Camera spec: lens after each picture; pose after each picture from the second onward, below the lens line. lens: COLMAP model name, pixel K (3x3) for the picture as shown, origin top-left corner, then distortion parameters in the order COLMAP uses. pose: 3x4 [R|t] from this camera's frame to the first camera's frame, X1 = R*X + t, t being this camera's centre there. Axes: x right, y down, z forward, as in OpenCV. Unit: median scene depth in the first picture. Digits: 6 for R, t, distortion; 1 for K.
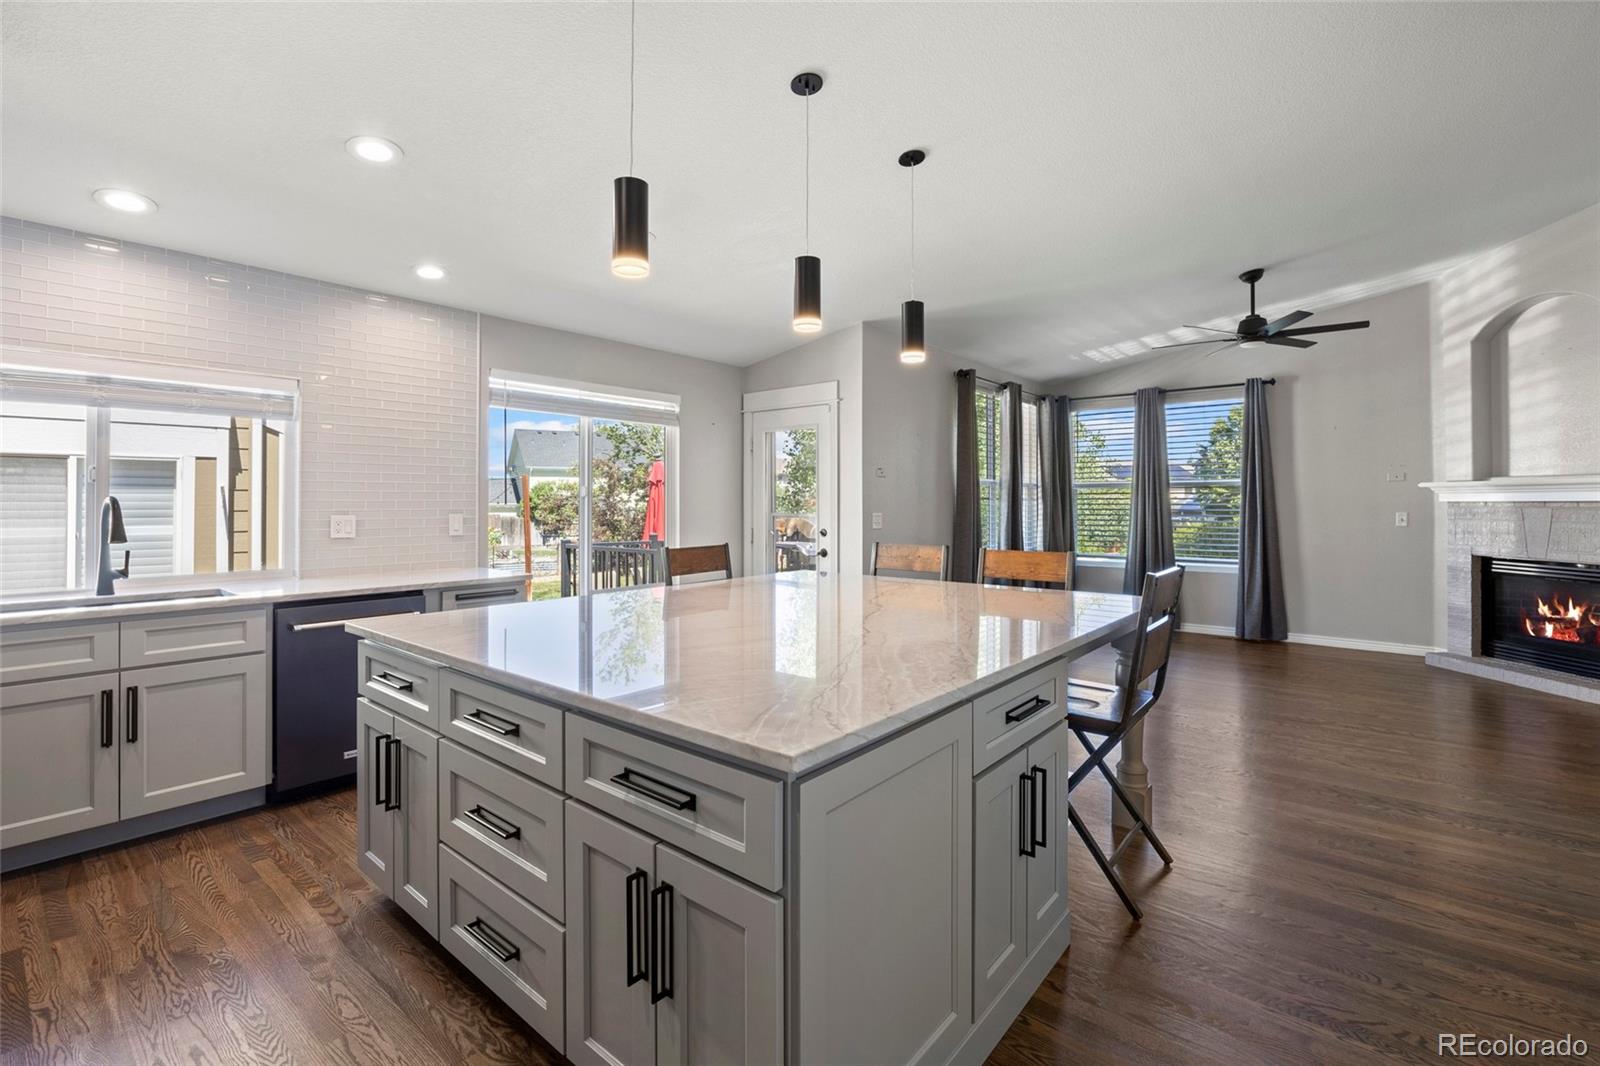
lens RADIAL K [[654.9, 0, 840.3], [0, 654.9, 494.8], [0, 0, 1]] dist [-0.017890, -0.000689]
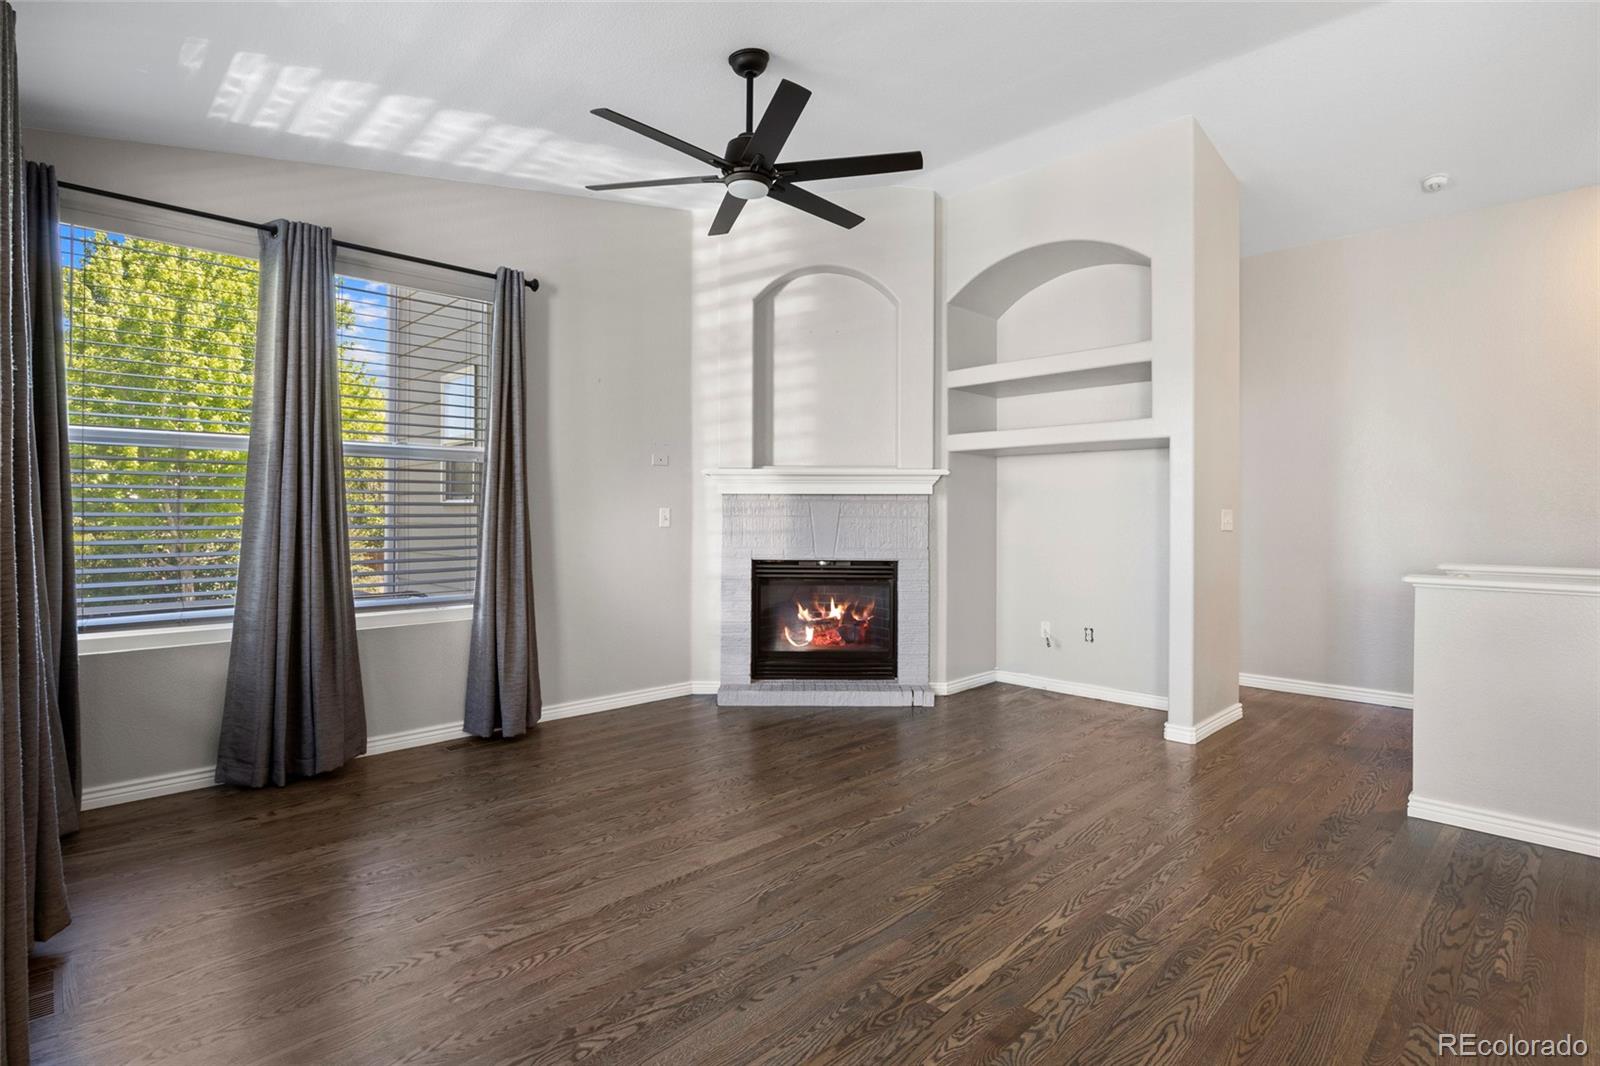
lens RADIAL K [[778.0, 0, 781.0], [0, 778.0, 499.7], [0, 0, 1]] dist [-0.015973, 0.000373]
pose [[0.129823, 0.016993, 0.991392, 0.001604], [-0.014157, 0.999783, -0.015283, 0.032587], [-0.991436, -0.012051, 0.130036, 0.816326]]
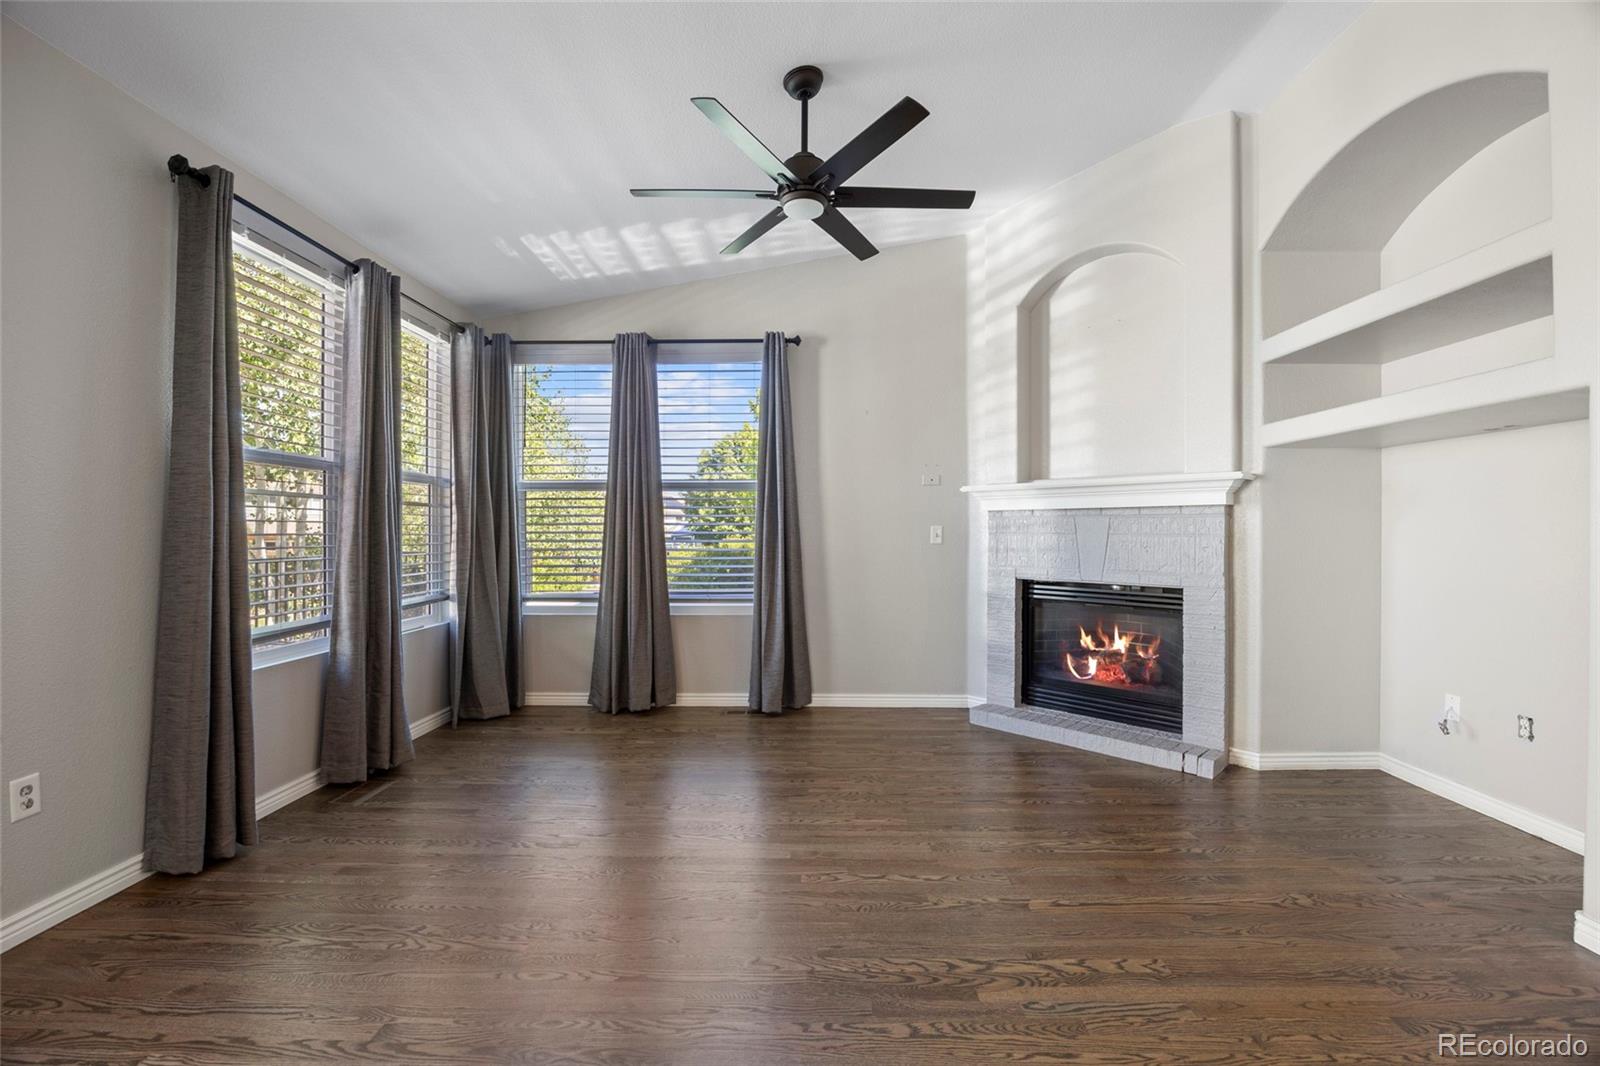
lens RADIAL K [[654.9, 0, 791.8], [0, 654.9, 524.2], [0, 0, 1]] dist [-0.017890, -0.000689]
pose [[0.788802, 0.005888, 0.614620, 0.269036], [-0.006288, 0.999979, -0.001510, 0.030847], [-0.614616, -0.002674, 0.788822, 0.527180]]
